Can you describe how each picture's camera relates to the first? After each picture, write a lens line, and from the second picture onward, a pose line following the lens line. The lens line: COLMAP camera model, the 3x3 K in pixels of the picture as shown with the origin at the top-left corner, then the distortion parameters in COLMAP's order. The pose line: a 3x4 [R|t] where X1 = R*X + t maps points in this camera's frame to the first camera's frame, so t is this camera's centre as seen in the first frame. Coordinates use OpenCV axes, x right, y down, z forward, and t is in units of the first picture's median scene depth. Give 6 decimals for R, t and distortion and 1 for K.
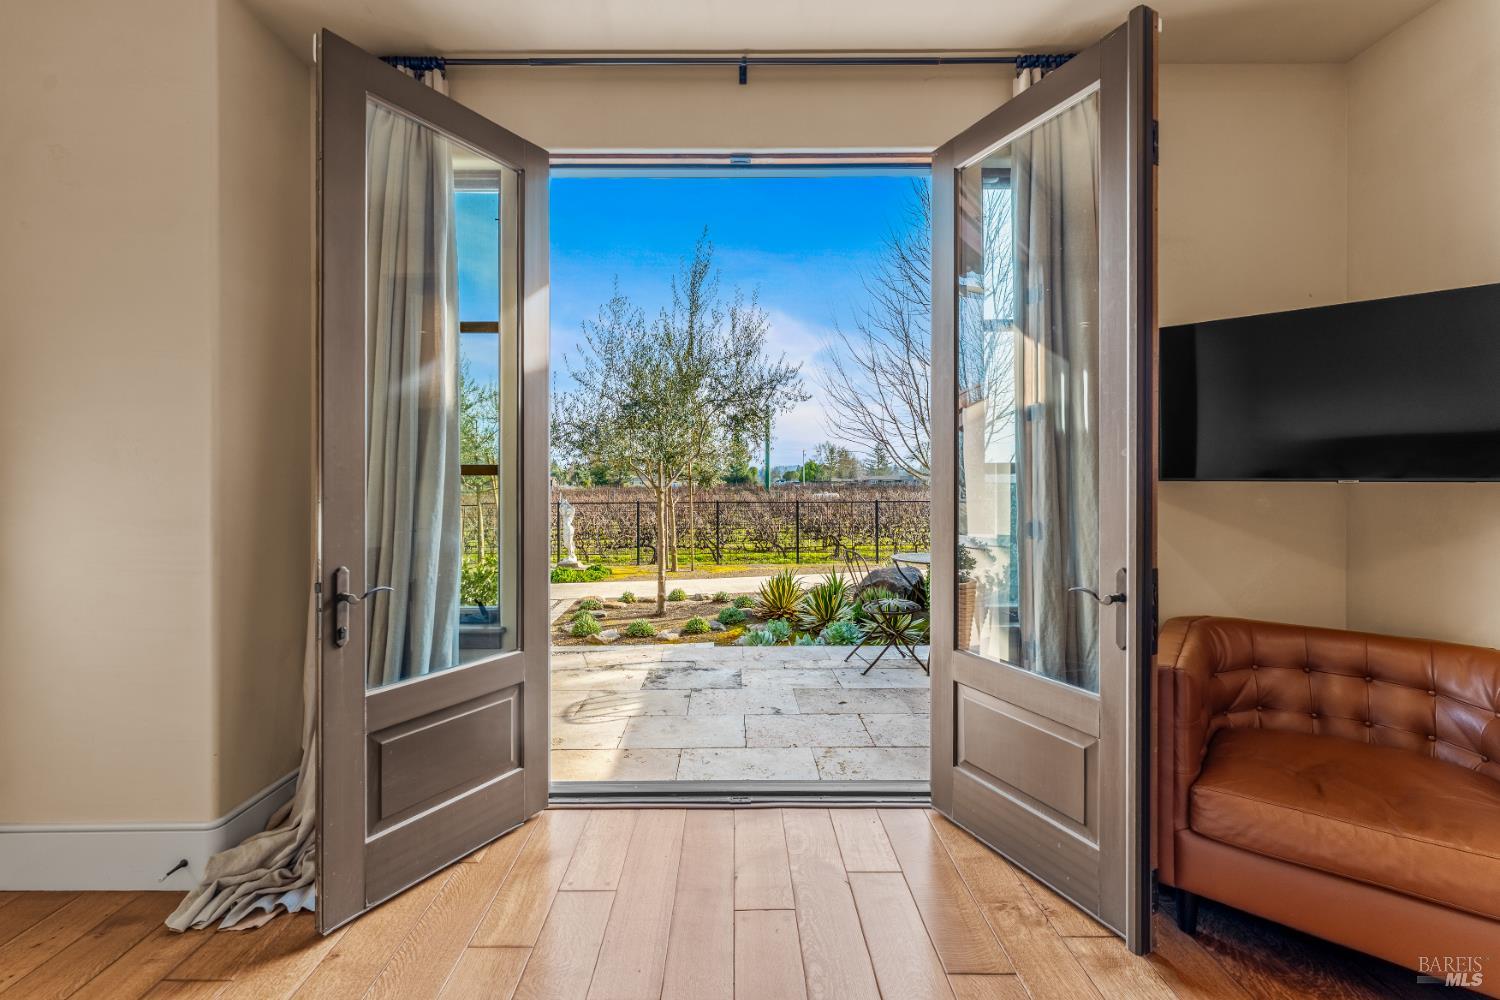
lens RADIAL K [[612.7, 0, 730.2], [0, 612.7, 475.1], [0, 0, 1]] dist [0.001859, -0.000157]
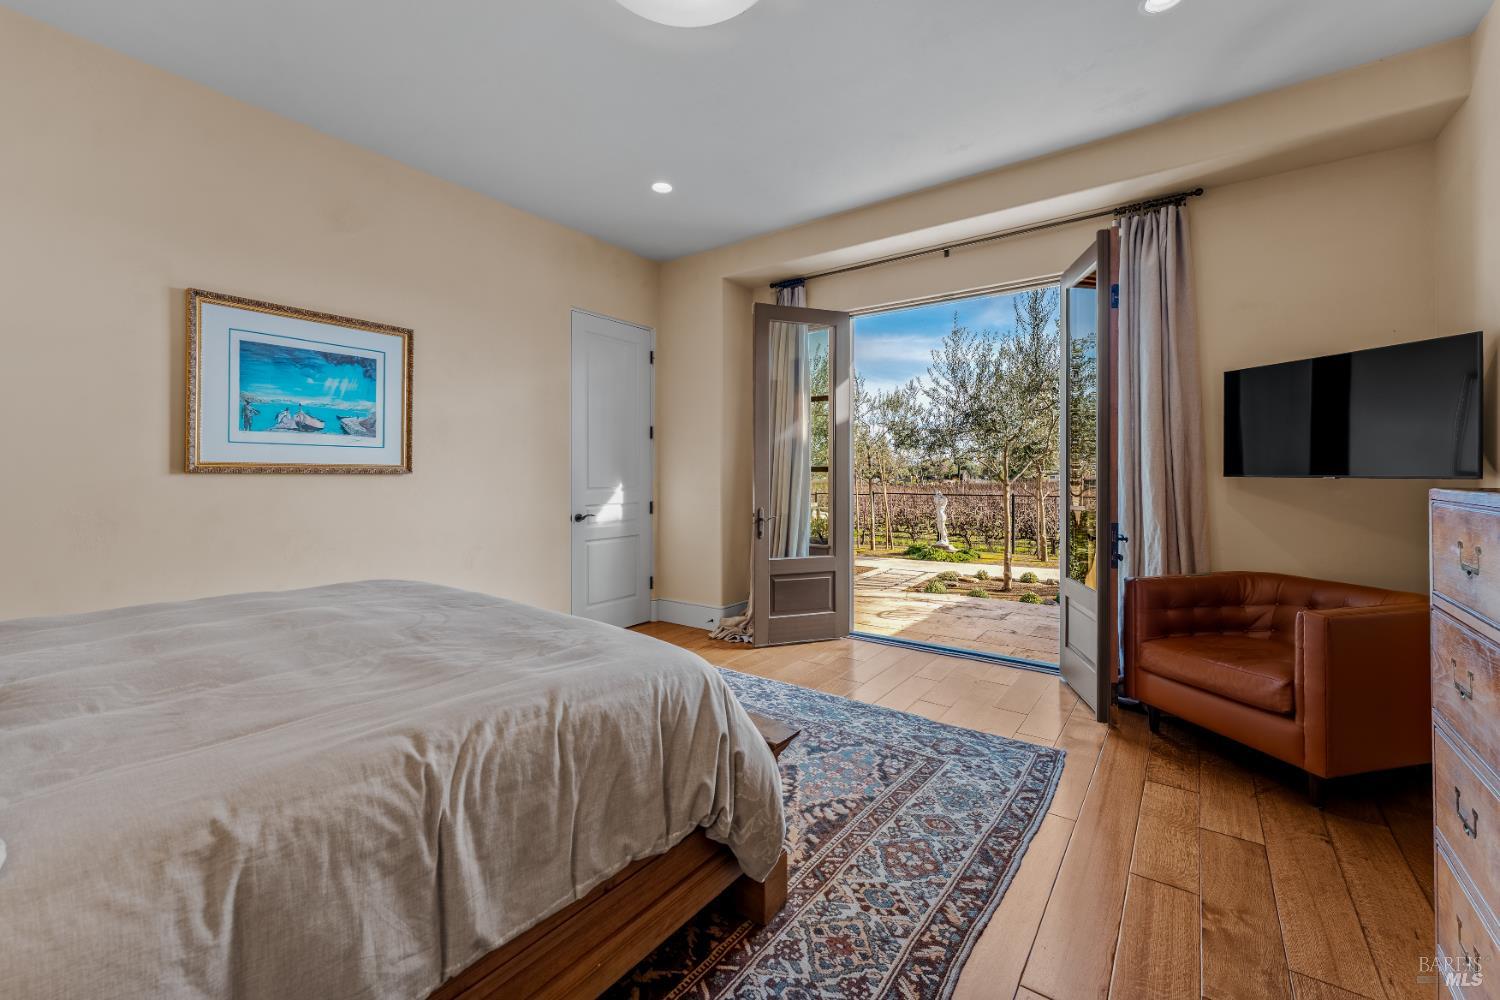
lens RADIAL K [[612.7, 0, 736.0], [0, 612.7, 468.7], [0, 0, 1]] dist [0.001859, -0.000157]
pose [[0.801715, 0.000620, -0.597706, 0.633785], [-0.000611, 1.000000, 0.000218, -0.010704], [0.597706, 0.000190, 0.801716, -0.870616]]
